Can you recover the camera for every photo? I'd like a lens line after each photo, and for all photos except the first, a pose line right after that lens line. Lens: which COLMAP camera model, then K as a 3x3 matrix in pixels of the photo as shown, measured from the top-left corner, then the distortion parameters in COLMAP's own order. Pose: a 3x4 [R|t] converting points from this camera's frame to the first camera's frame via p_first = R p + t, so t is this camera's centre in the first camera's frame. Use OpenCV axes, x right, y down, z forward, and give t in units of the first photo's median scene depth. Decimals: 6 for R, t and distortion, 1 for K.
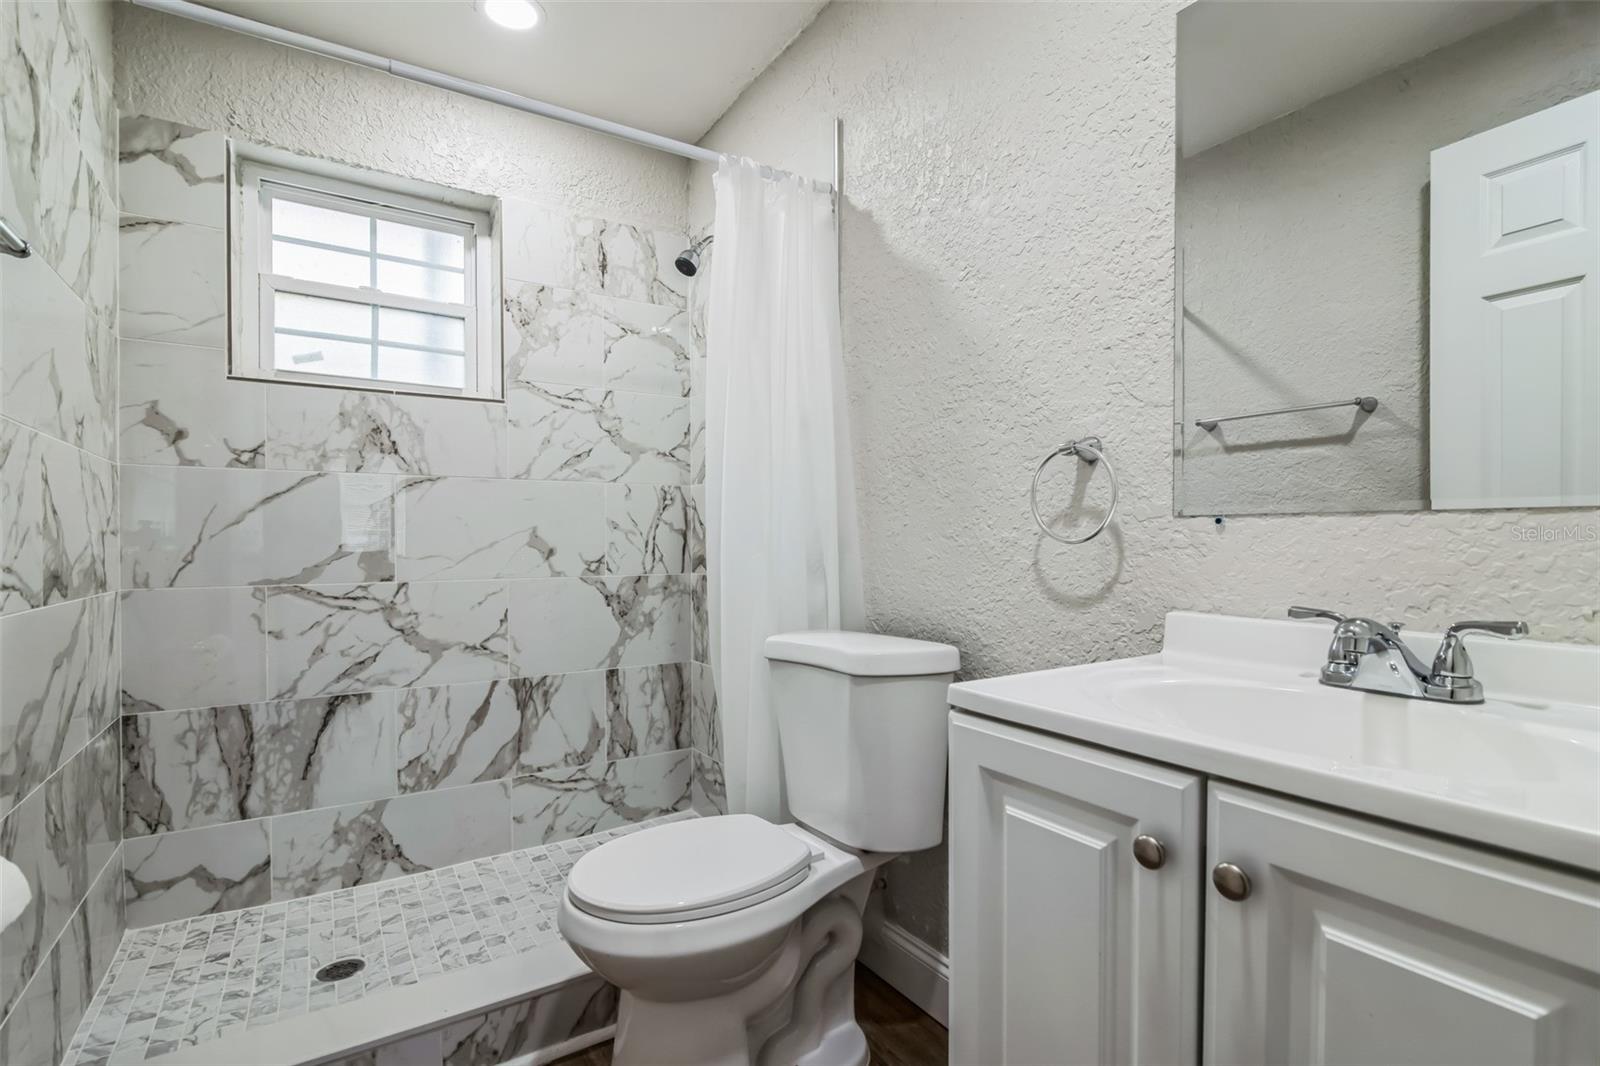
lens RADIAL K [[739.1, 0, 798.3], [0, 739.1, 546.9], [0, 0, 1]] dist [-0.014516, 0.001471]
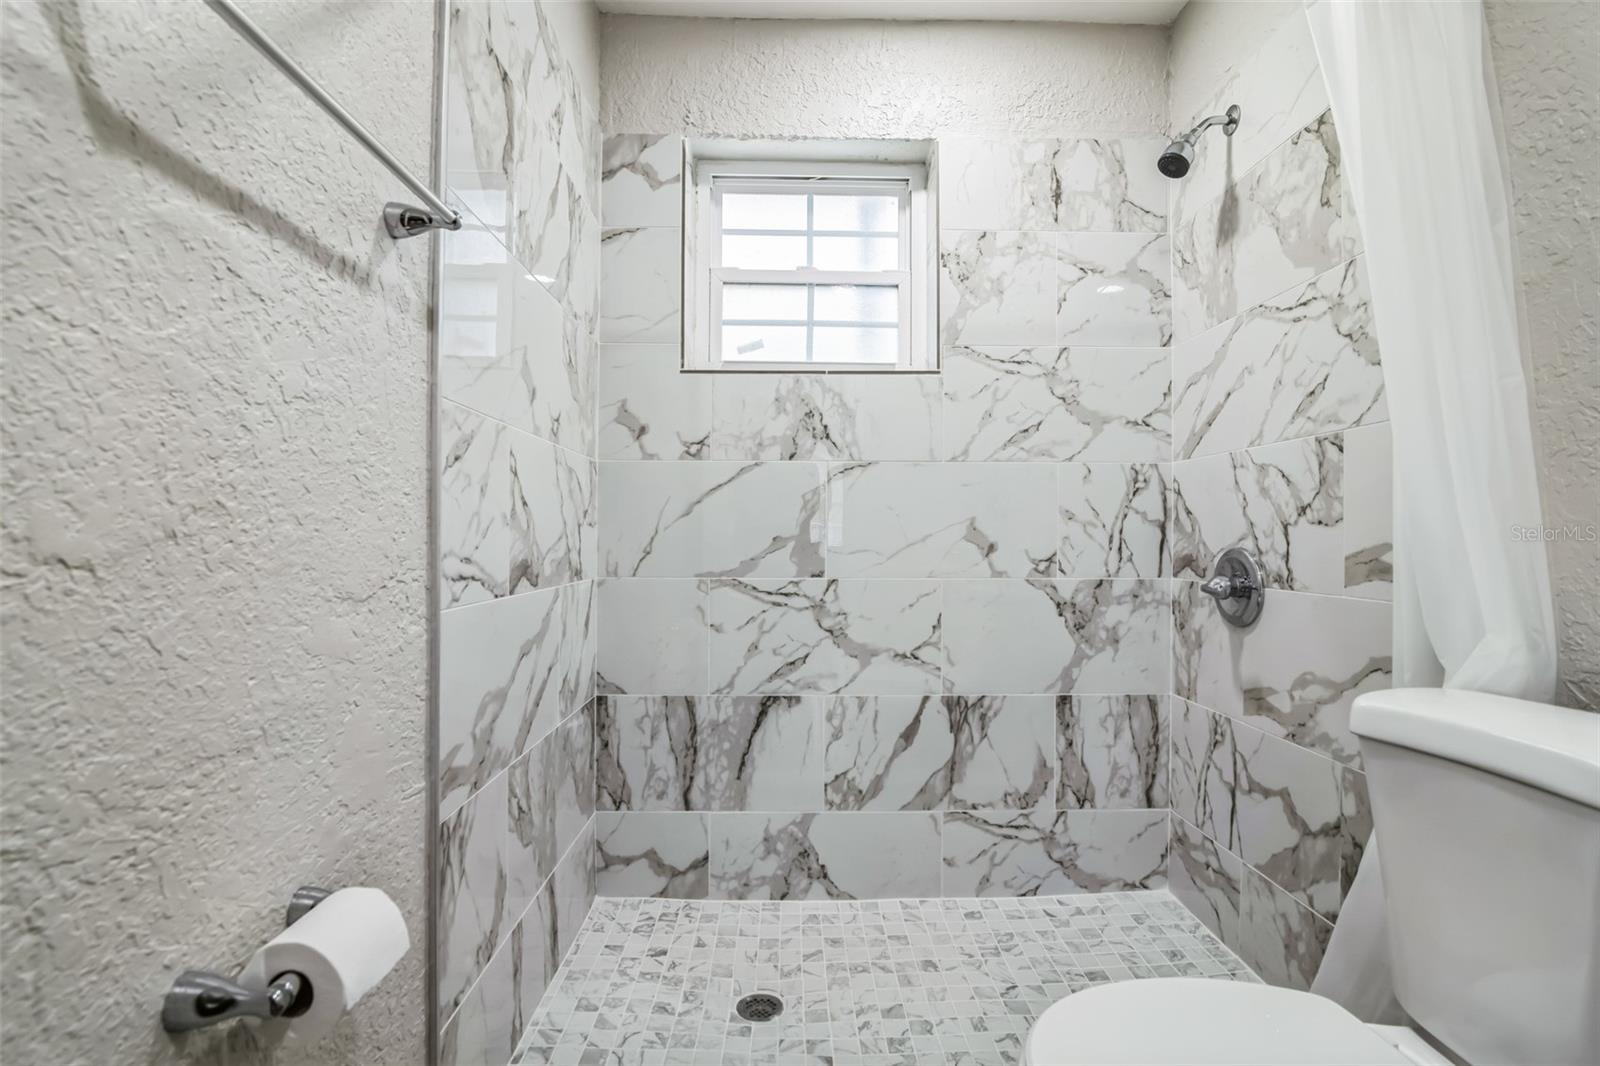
lens RADIAL K [[739.1, 0, 798.3], [0, 739.1, 546.9], [0, 0, 1]] dist [-0.014516, 0.001471]
pose [[0.845017, 0.014268, -0.534550, -0.083518], [-0.009783, 0.999889, 0.011225, -0.001324], [0.534651, -0.004256, 0.845063, 0.202622]]
